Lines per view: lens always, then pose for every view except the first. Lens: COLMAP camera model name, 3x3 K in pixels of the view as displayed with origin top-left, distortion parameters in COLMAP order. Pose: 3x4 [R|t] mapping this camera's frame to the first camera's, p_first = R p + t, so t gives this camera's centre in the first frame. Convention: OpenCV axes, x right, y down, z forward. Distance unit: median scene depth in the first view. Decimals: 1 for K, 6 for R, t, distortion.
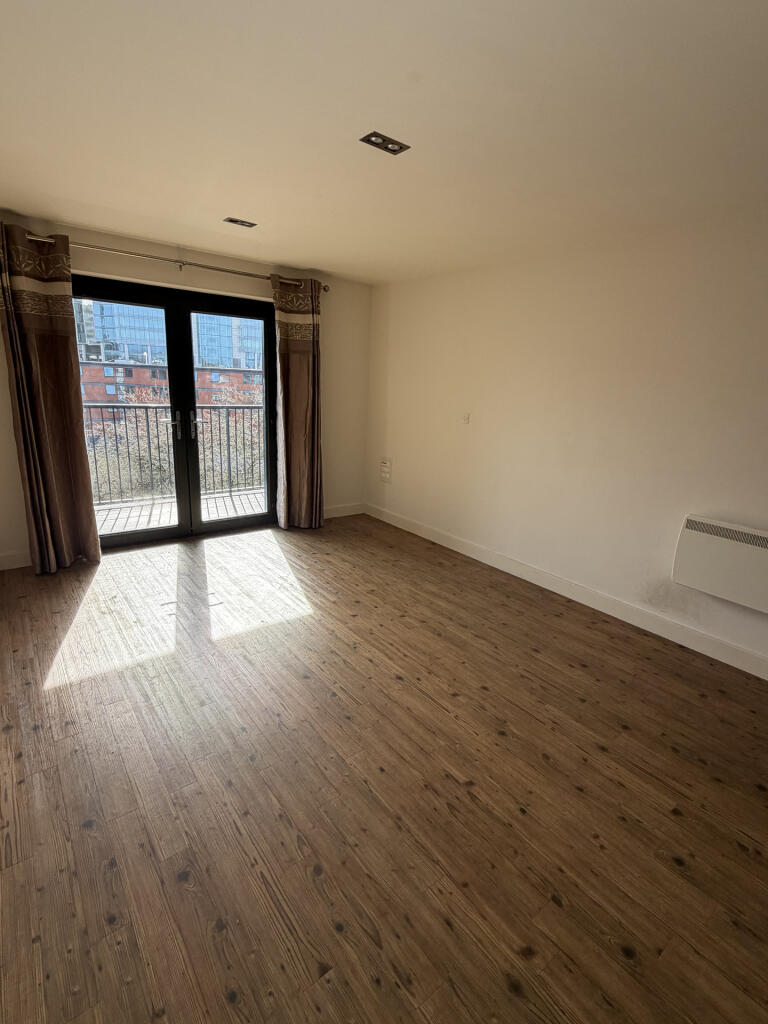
lens RADIAL K [[468.8, 0, 361.9], [0, 468.8, 505.1], [0, 0, 1]] dist [0.014083, 0.000345]
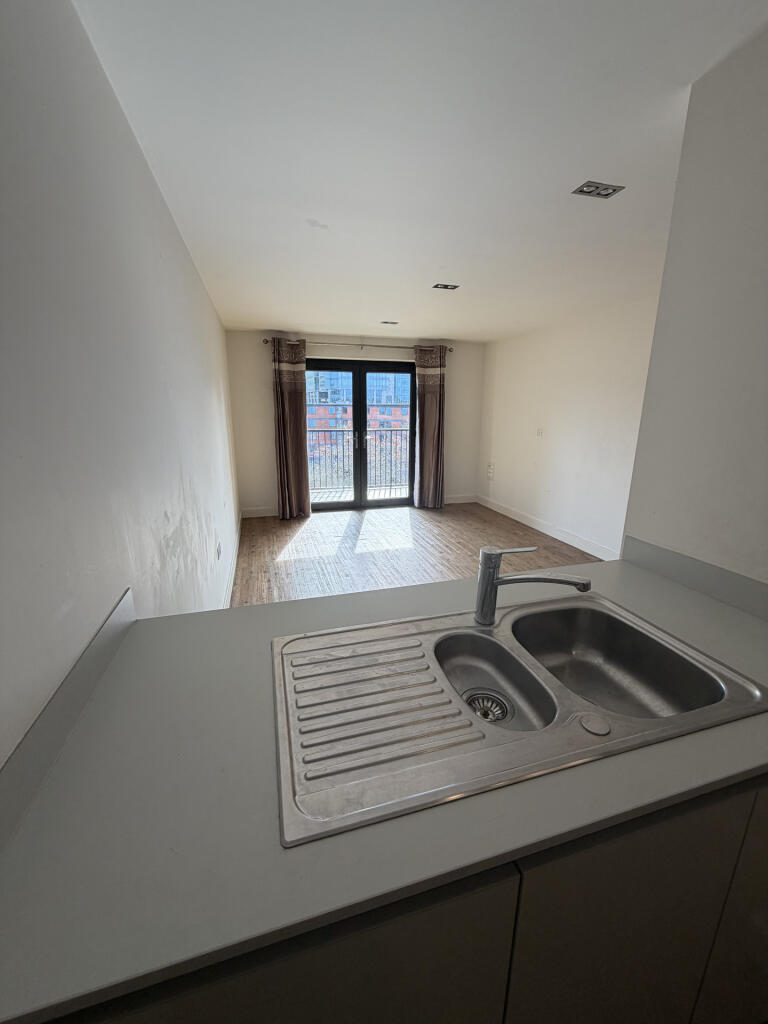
lens RADIAL K [[411.6, 0, 383.6], [0, 411.6, 510.6], [0, 0, 1]] dist [0.019721, 0.000023]
pose [[0.933330, 0.049154, -0.355638, 0.231099], [-0.058232, 0.998193, -0.014858, 0.095456], [0.354265, 0.034577, 0.934506, -0.323513]]
